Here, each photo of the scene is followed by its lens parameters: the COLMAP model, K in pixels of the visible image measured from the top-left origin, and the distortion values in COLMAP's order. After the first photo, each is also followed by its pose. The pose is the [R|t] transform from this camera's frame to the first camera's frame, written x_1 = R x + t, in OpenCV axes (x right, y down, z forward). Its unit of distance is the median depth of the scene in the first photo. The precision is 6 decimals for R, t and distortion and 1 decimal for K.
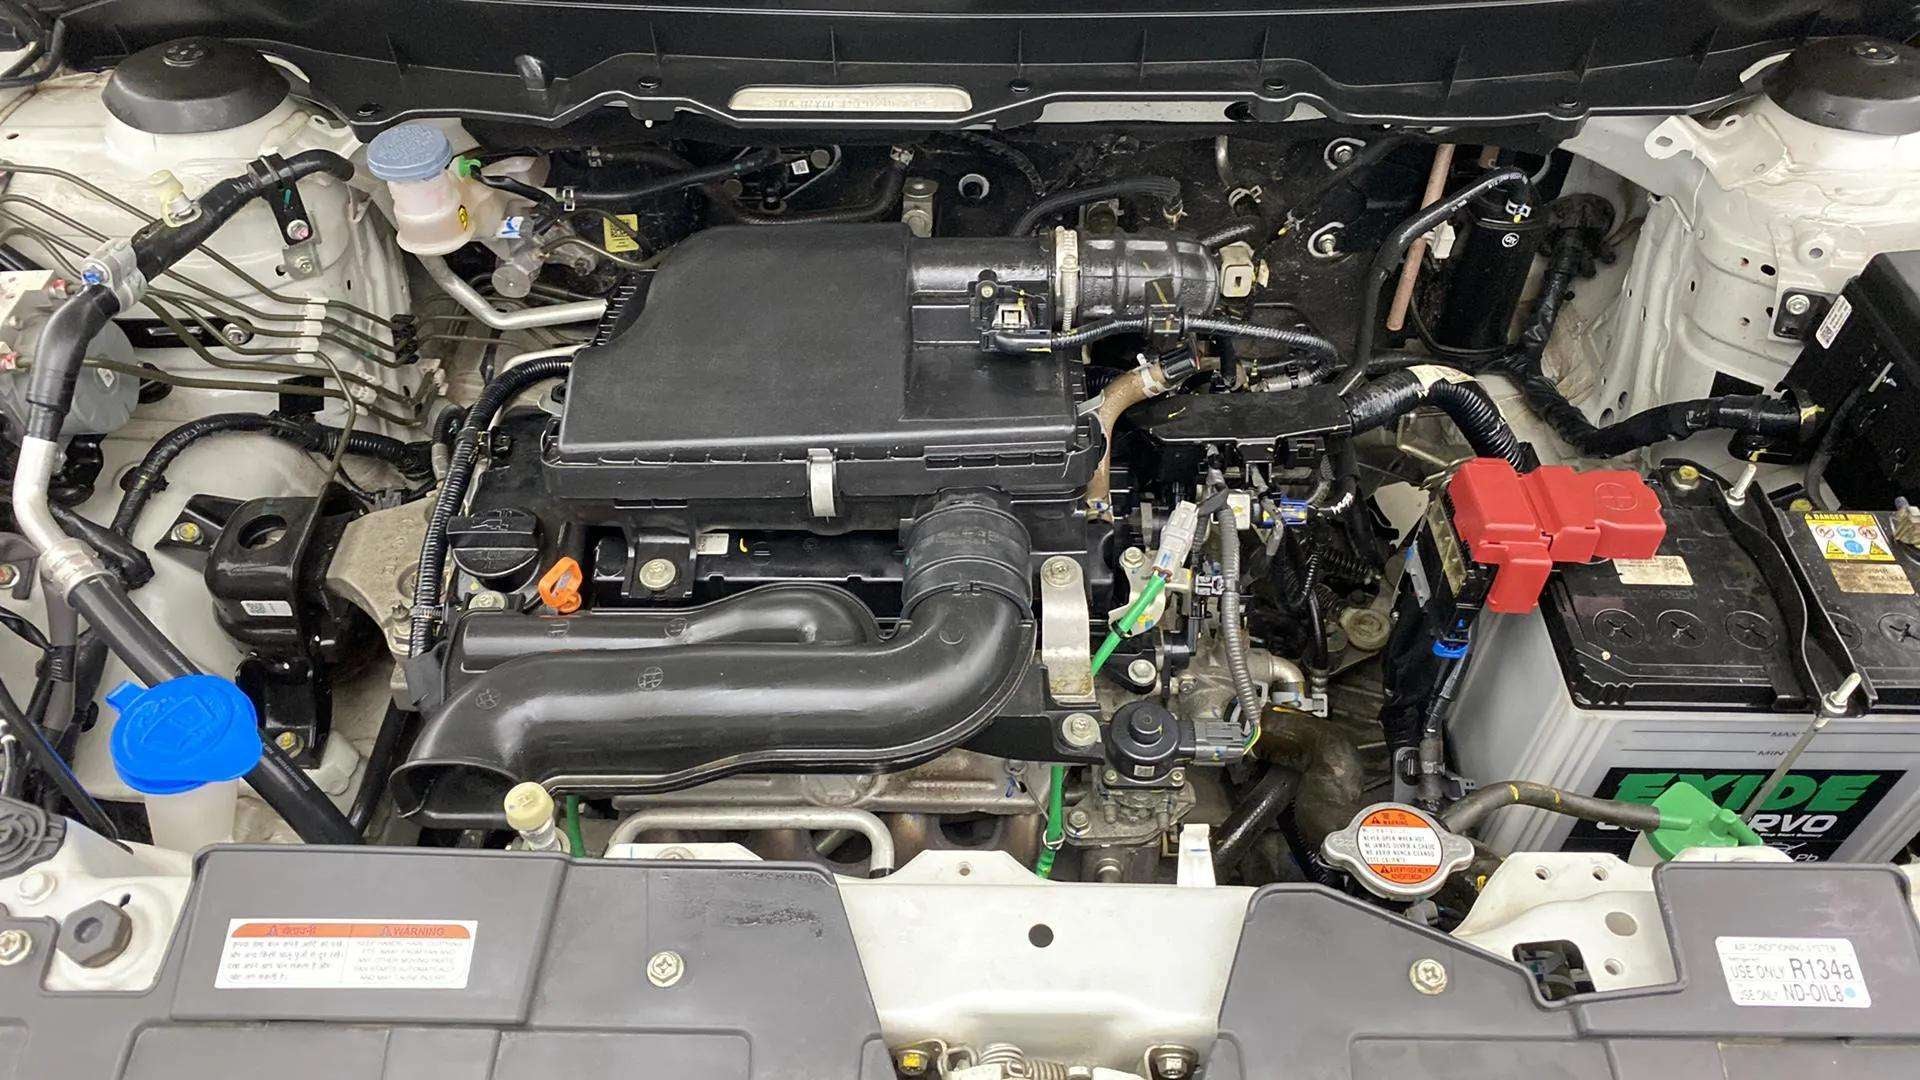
lens RADIAL K [[1263.9, 0, 901.2], [0, 1263.9, 548.7], [0, 0, 1]] dist [0.005113, -0.026591]
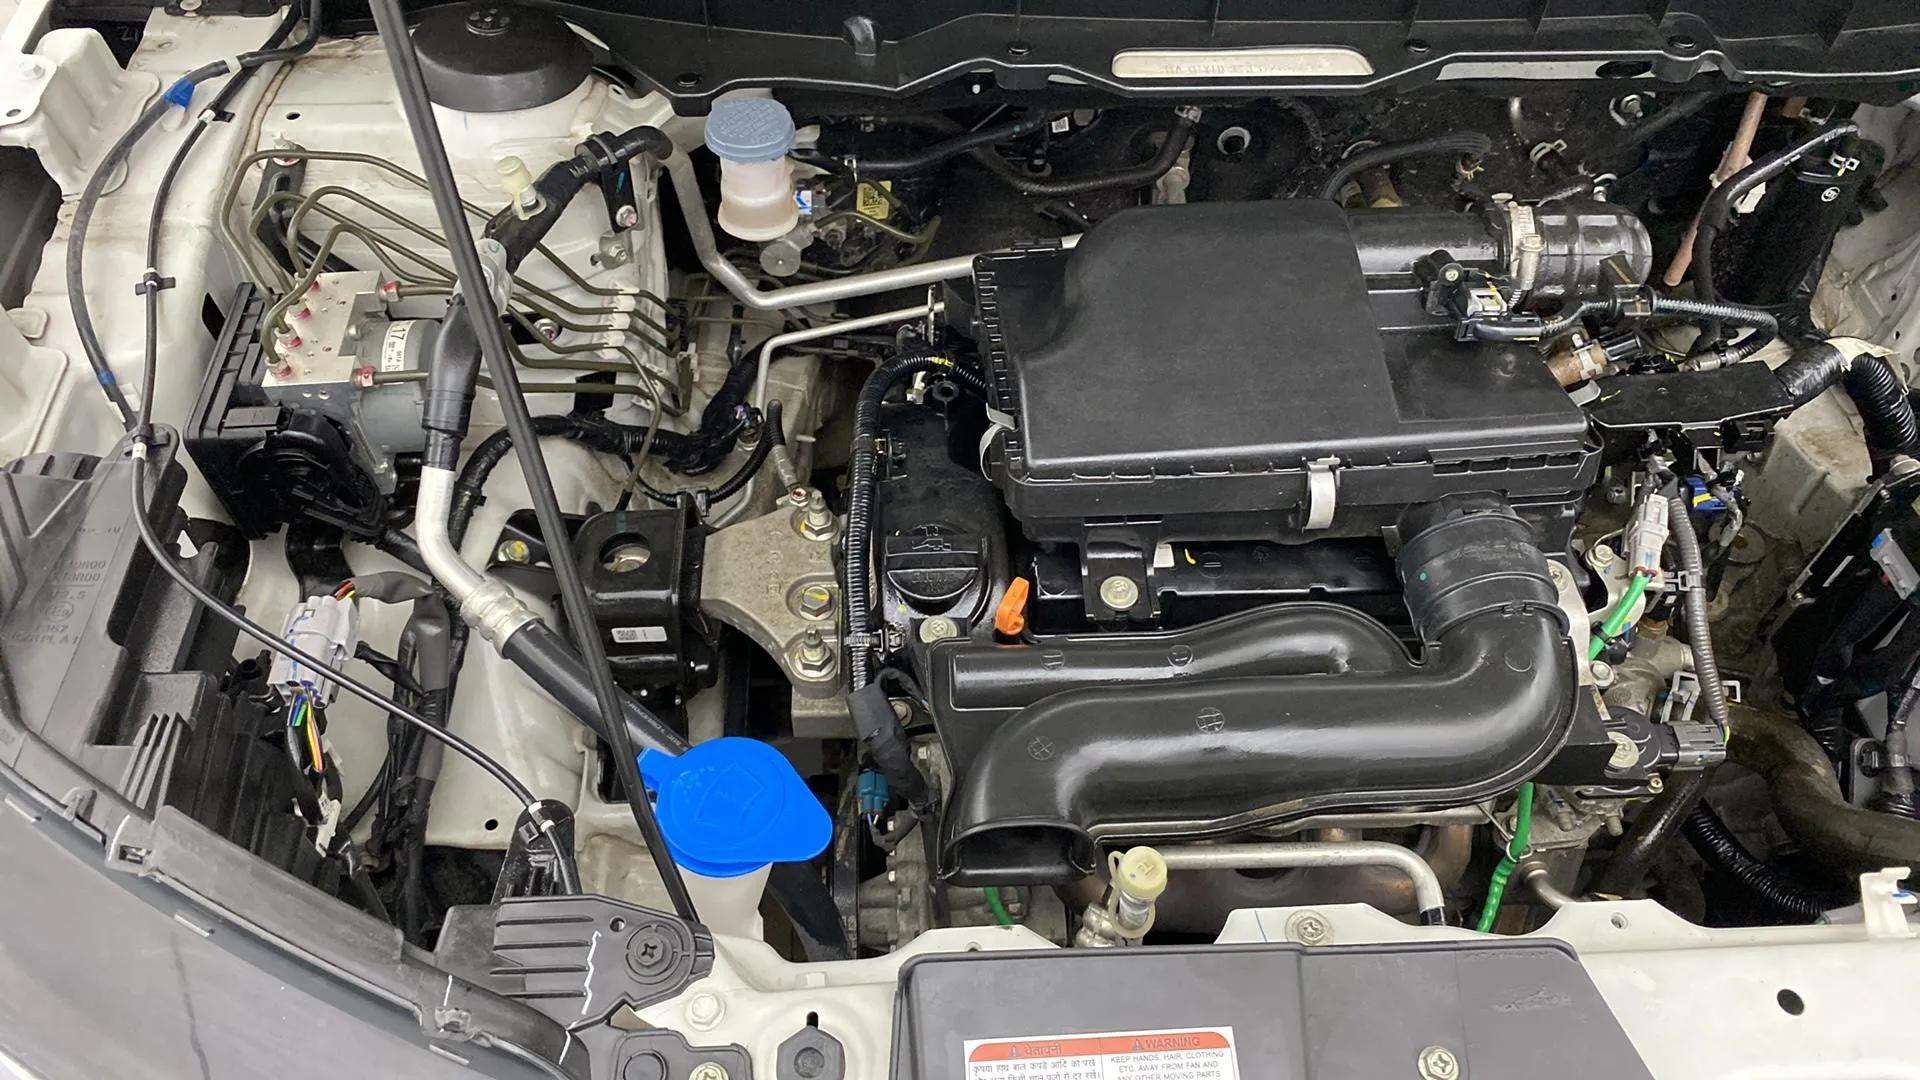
lens RADIAL K [[1263.9, 0, 901.2], [0, 1263.9, 548.7], [0, 0, 1]] dist [0.005113, -0.026591]
pose [[0.998513, -0.033920, 0.042670, -0.346561], [0.031531, 0.997962, 0.055474, -0.061019], [-0.044465, -0.054046, 0.997548, 0.072263]]
